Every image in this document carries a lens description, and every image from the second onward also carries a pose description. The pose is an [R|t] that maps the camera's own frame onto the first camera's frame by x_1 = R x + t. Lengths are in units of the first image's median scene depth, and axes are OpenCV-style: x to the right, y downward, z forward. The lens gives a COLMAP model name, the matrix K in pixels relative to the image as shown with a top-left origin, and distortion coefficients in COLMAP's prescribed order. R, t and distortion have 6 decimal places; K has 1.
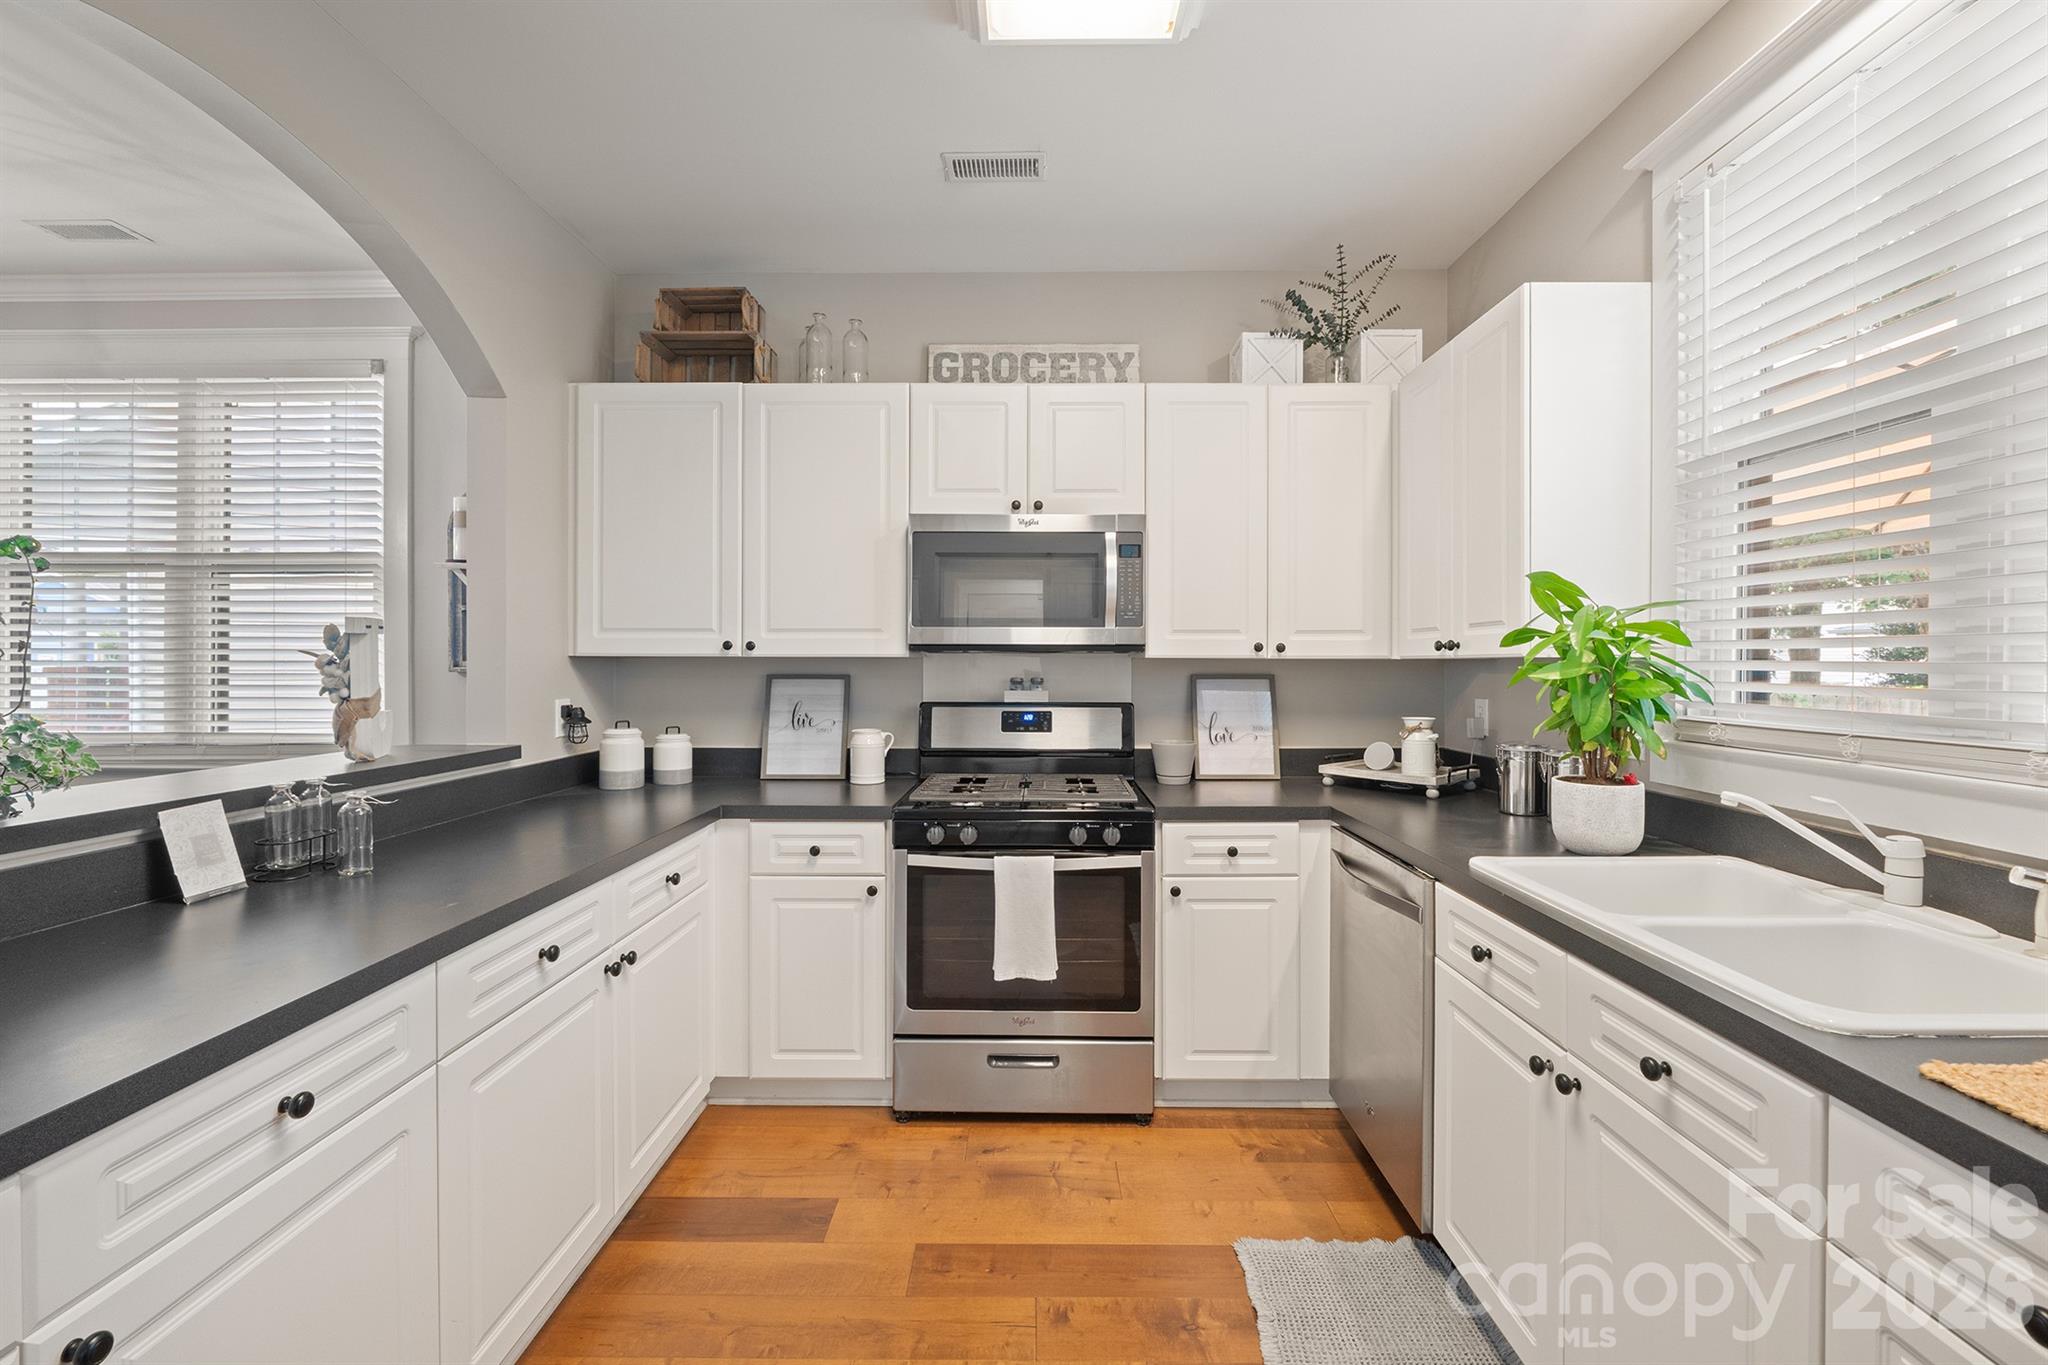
lens RADIAL K [[857.2, 0, 1027.3], [0, 857.2, 669.5], [0, 0, 1]] dist [-0.006658, -0.000074]
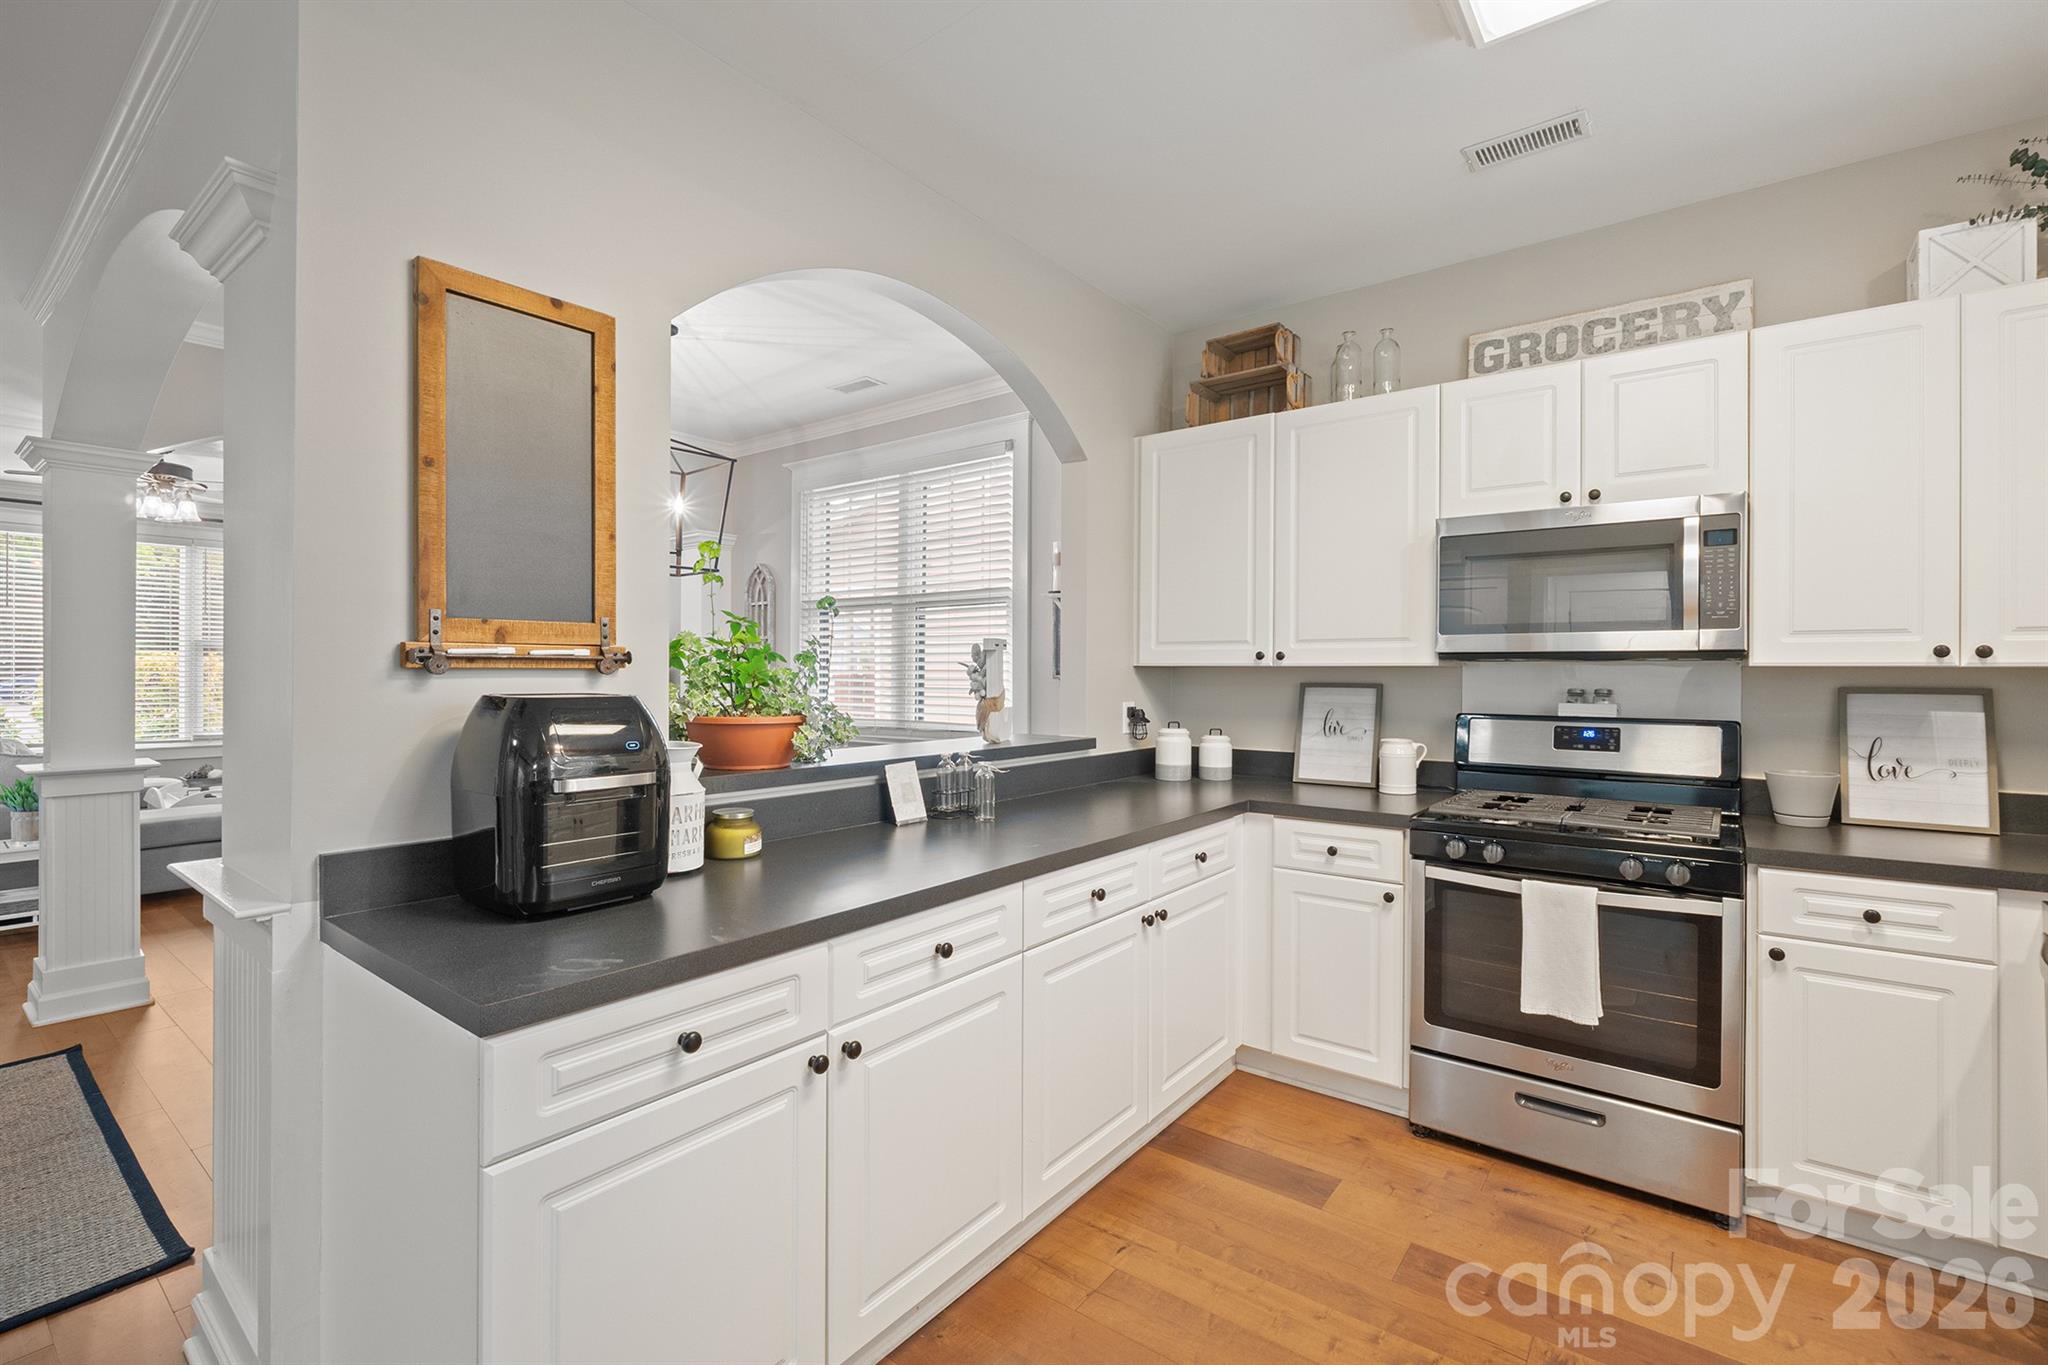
lens RADIAL K [[900.0, 0, 1027.8], [0, 900.0, 672.1], [0, 0, 1]] dist [-0.005920, -0.000158]
pose [[0.799193, 0.001153, -0.601073, 0.105735], [-0.005950, 0.999964, -0.005993, 0.001276], [0.601045, 0.008367, 0.799172, -0.096790]]
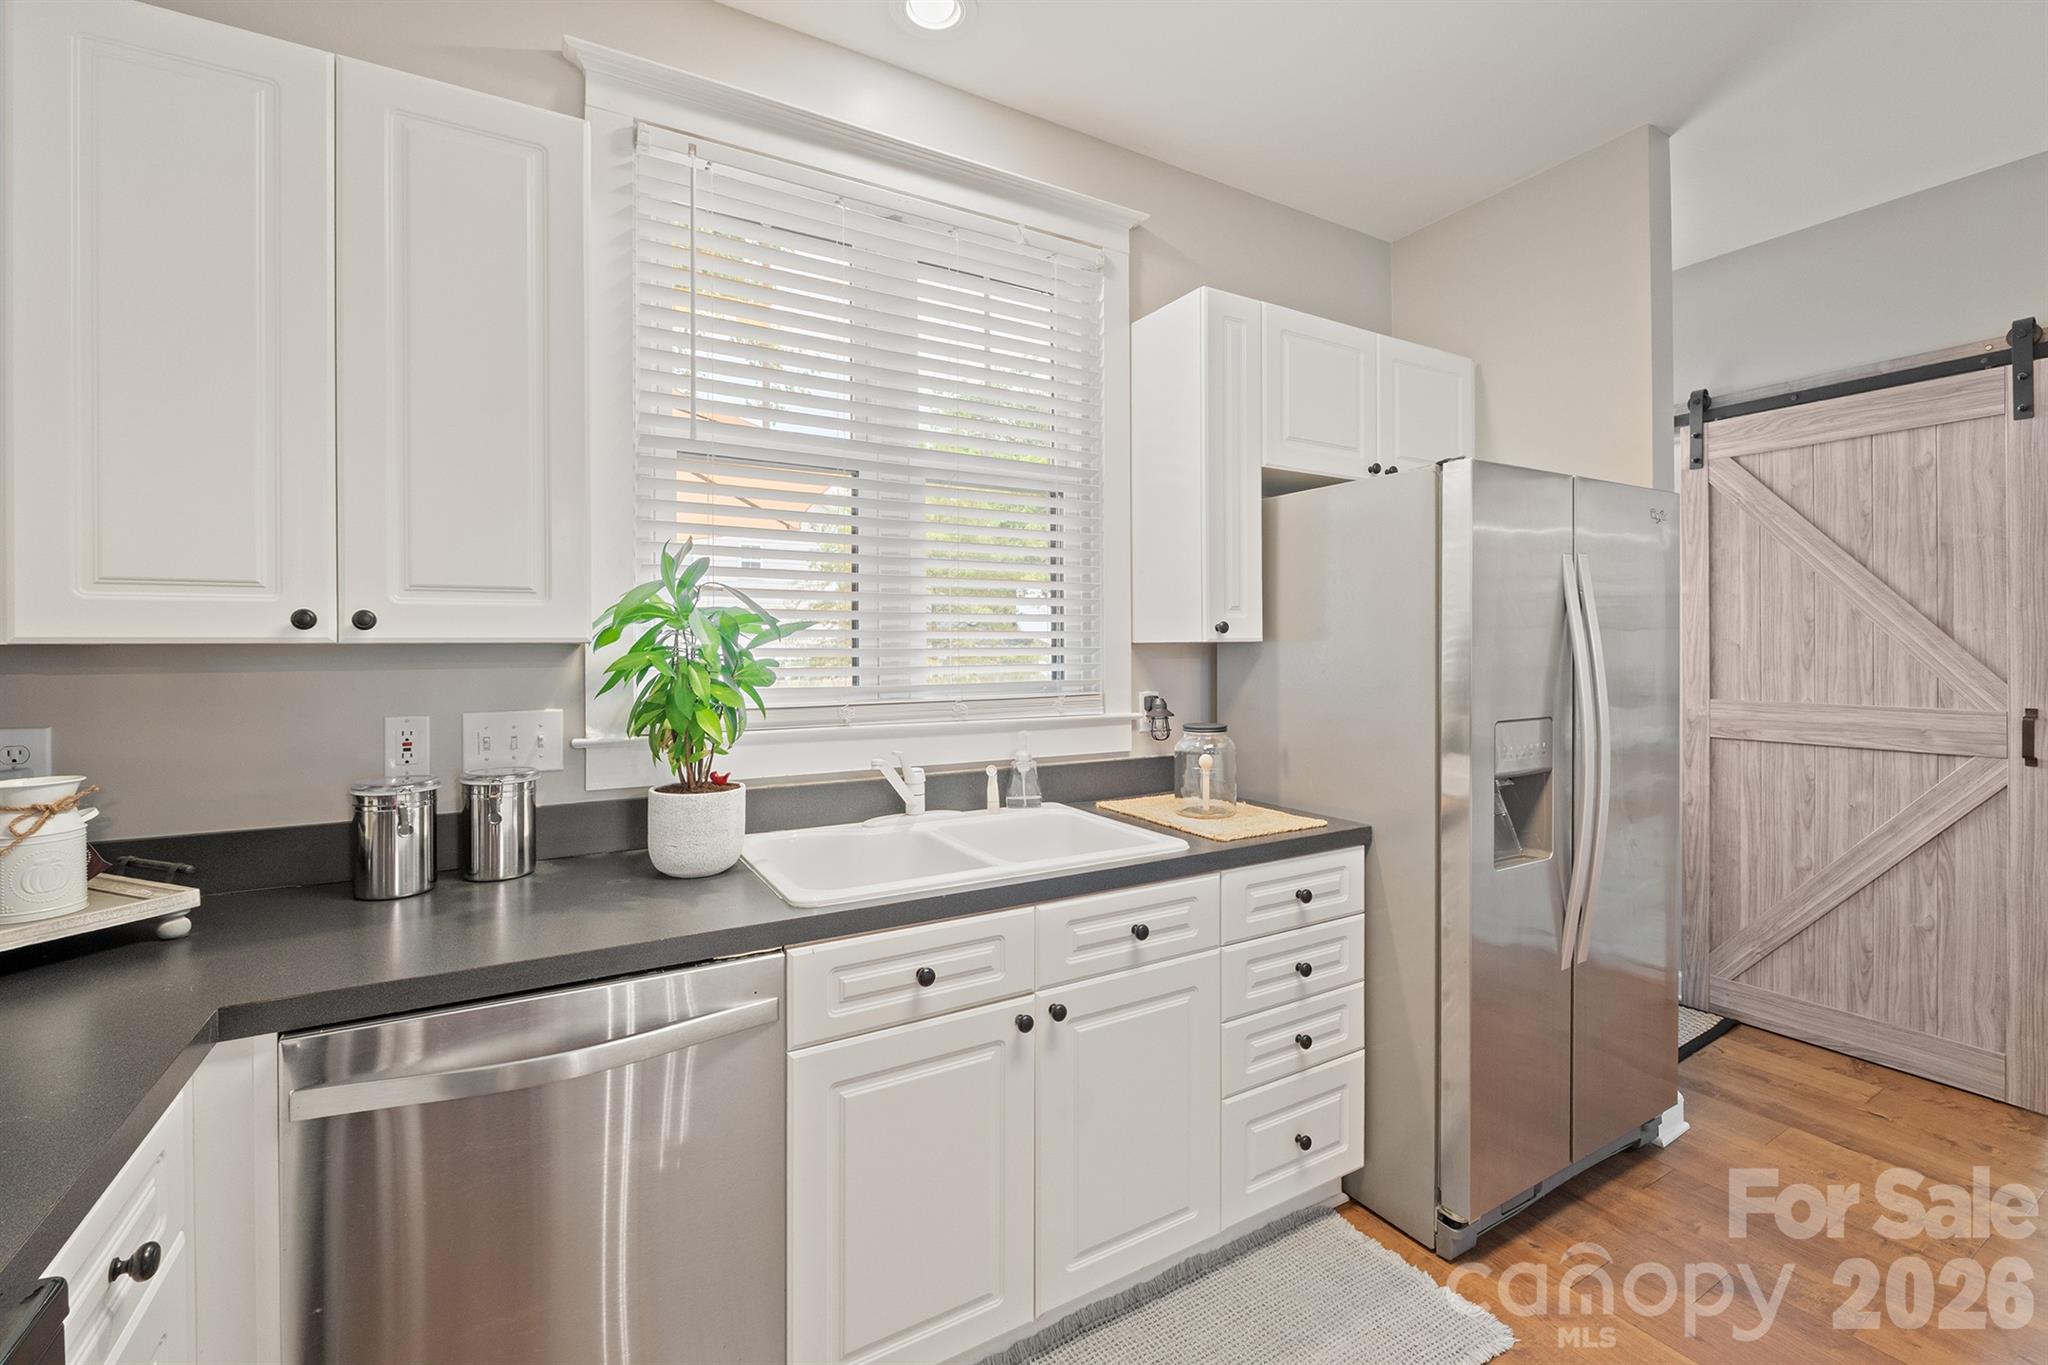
lens RADIAL K [[882.2, 0, 1043.1], [0, 882.2, 648.7], [0, 0, 1]] dist [-0.000222, 0.000015]
pose [[-0.525149, -0.004319, 0.850999, -0.187026], [0.008220, 0.999915, 0.010147, -0.011025], [-0.850970, 0.012324, -0.525069, 0.810376]]
